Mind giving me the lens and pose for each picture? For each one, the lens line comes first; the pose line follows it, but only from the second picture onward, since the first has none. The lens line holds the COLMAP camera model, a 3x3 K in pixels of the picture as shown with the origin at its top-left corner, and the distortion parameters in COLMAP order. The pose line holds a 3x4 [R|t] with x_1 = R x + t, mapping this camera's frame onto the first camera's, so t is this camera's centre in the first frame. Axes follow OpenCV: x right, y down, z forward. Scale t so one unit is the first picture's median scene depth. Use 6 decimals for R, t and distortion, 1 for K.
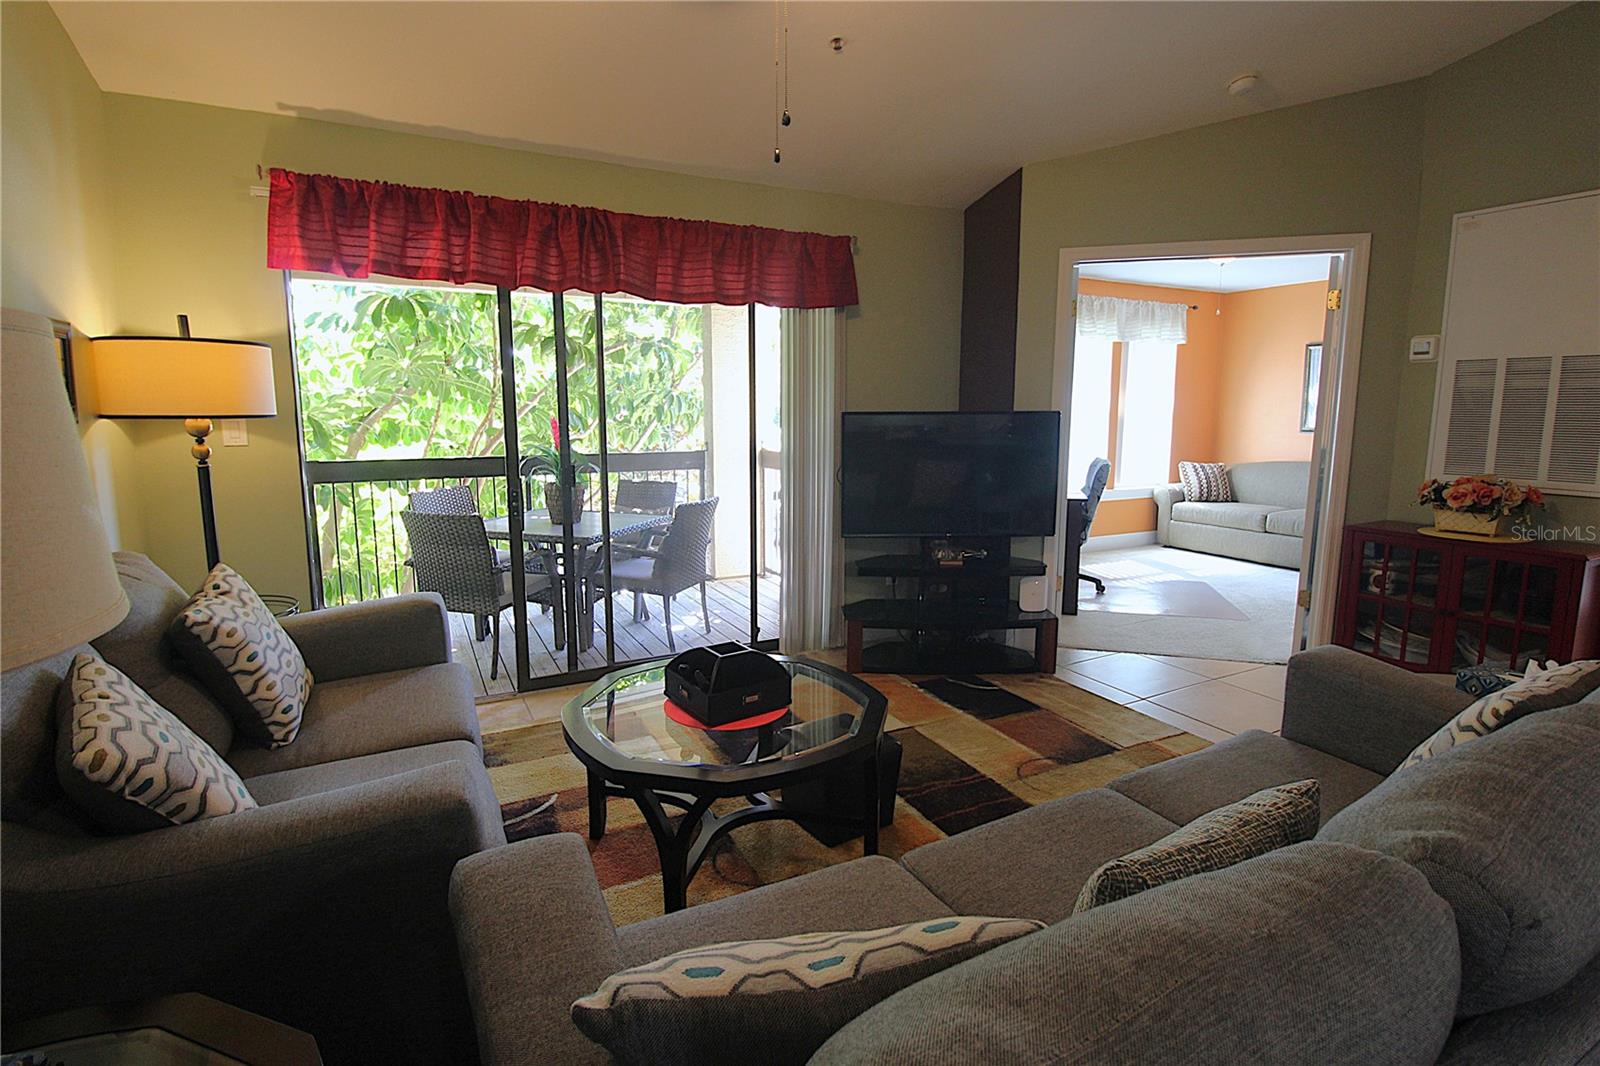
lens RADIAL K [[775.2, 0, 793.6], [0, 775.2, 518.6], [0, 0, 1]] dist [-0.016995, -0.000275]
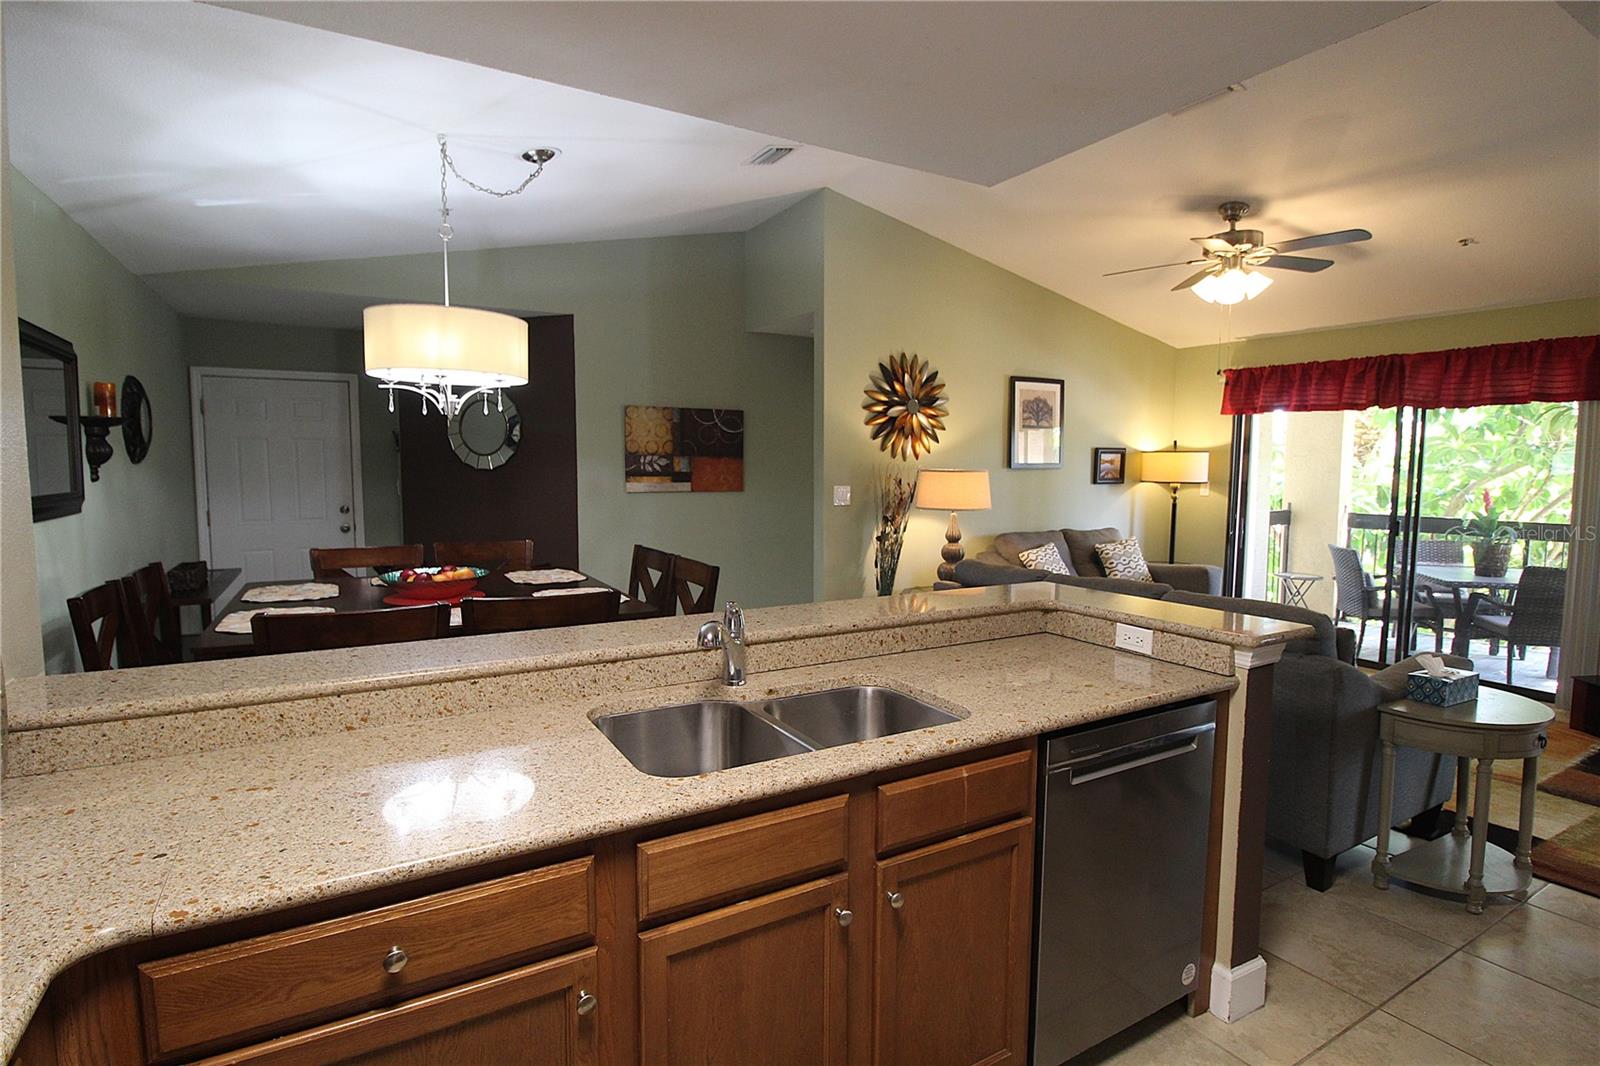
lens RADIAL K [[761.9, 0, 803.7], [0, 761.9, 521.0], [0, 0, 1]] dist [-0.012003, -0.004009]
pose [[0.048683, 0.071290, -0.996267, 1.234678], [-0.155319, 0.985856, 0.062955, 0.013056], [0.986664, 0.151674, 0.059067, -0.206406]]
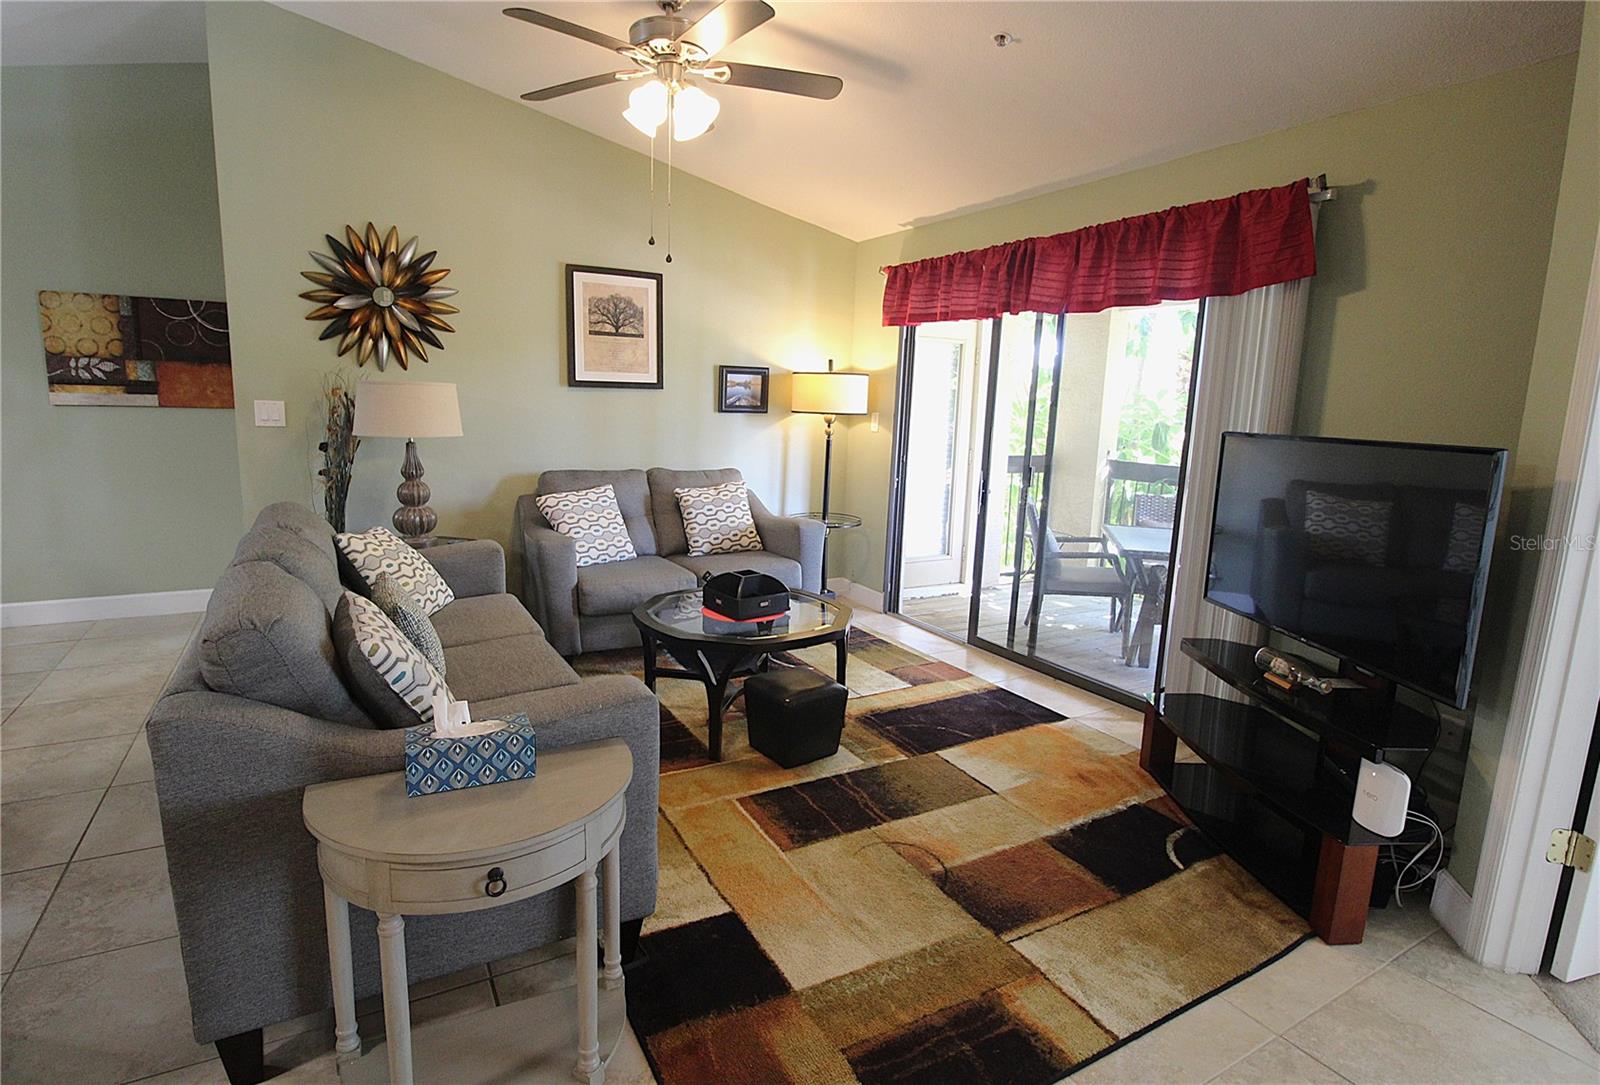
lens RADIAL K [[779.1, 0, 784.4], [0, 779.1, 538.1], [0, 0, 1]] dist [0.000433, -0.000730]
pose [[0.040808, 0.170977, -0.984430, 0.938086], [-0.180370, 0.970324, 0.161050, -0.099966], [0.982752, 0.170989, 0.070436, 0.657249]]
